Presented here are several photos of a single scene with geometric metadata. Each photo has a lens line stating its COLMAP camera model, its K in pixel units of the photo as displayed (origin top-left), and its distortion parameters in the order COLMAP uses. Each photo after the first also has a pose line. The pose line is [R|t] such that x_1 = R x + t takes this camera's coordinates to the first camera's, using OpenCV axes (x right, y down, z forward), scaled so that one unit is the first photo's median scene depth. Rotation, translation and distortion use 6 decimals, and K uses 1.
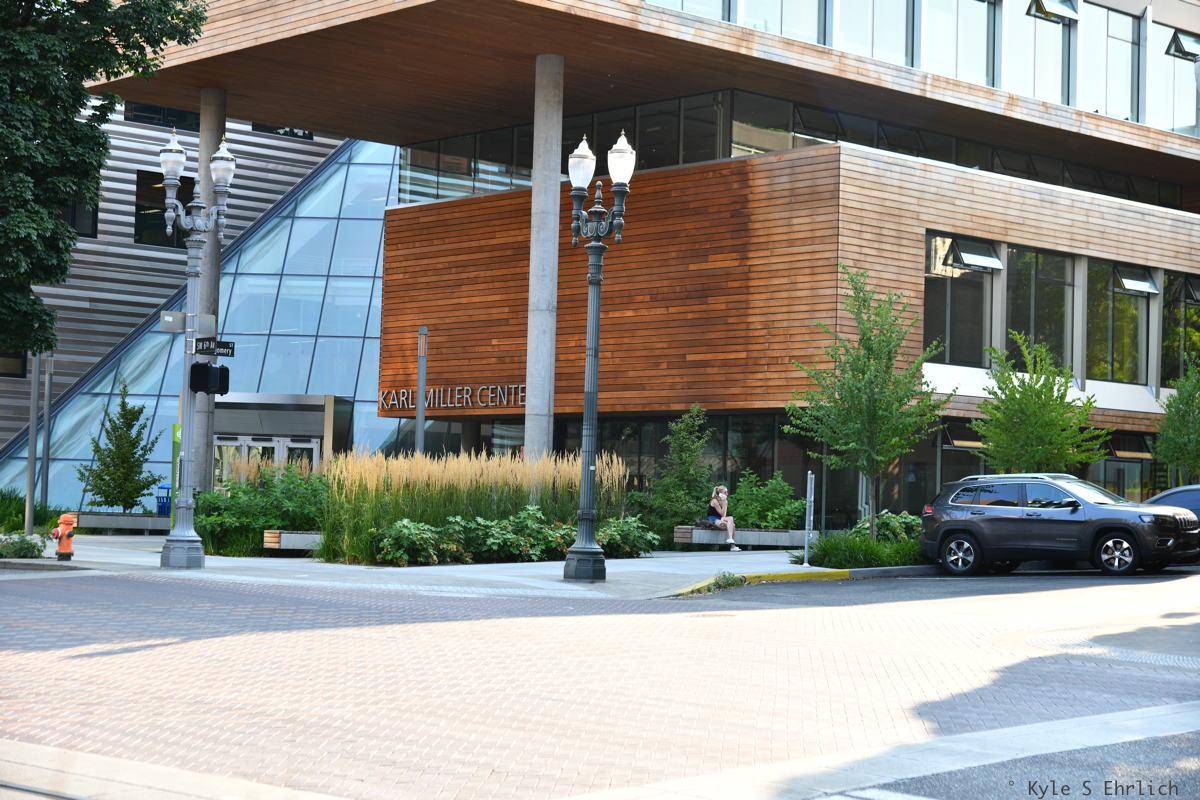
lens RADIAL K [[2198.8, 0, 595.2], [0, 2198.8, 400.2], [0, 0, 1]] dist [-0.017558, 0.225847]
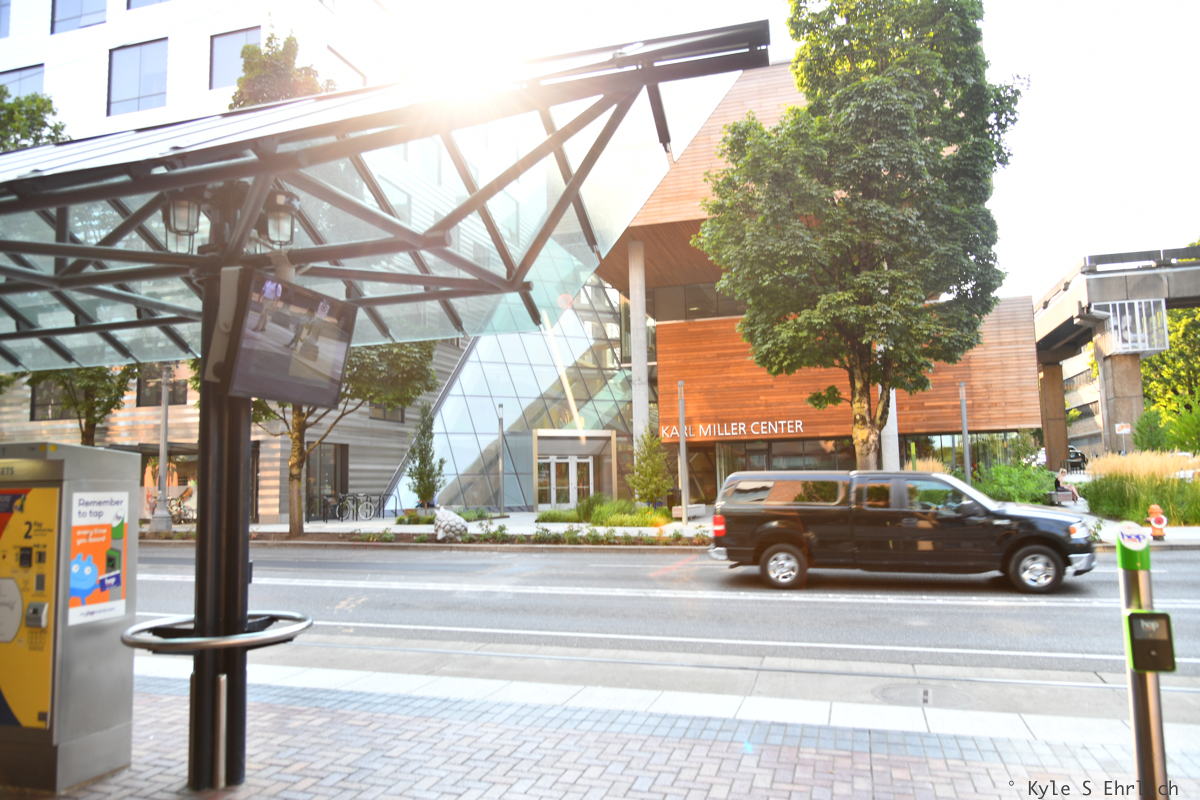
lens RADIAL K [[849.4, 0, 600.7], [0, 849.4, 405.9], [0, 0, 1]] dist [-0.018493, 0.003937]
pose [[0.860198, -0.000832, 0.509959, -0.595128], [0.020058, 0.999280, -0.032204, -0.000227], [-0.509565, 0.037930, 0.859596, 0.545825]]
